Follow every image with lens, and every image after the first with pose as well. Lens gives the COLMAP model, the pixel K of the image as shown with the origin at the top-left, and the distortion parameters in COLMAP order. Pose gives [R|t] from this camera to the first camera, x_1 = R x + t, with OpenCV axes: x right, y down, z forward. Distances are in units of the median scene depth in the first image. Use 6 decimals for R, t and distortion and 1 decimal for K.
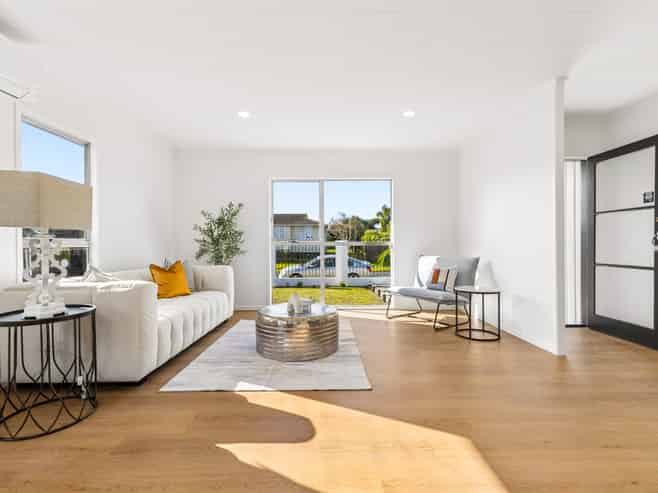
lens RADIAL K [[308.7, 0, 327.2], [0, 308.7, 246.5], [0, 0, 1]] dist [0.003861, 0.000314]
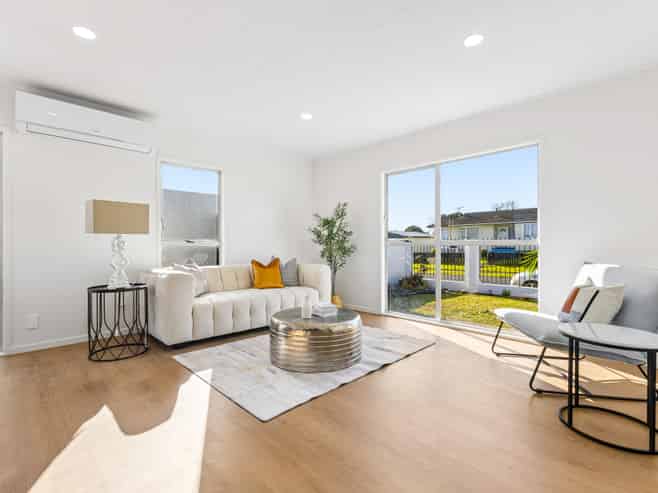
lens RADIAL K [[308.7, 0, 327.7], [0, 308.7, 244.7], [0, 0, 1]] dist [0.003861, 0.000314]
pose [[0.707653, 0.002201, -0.706557, 0.441172], [-0.007151, 0.999966, -0.004048, 0.000501], [0.706524, 0.007917, 0.707645, 0.289199]]
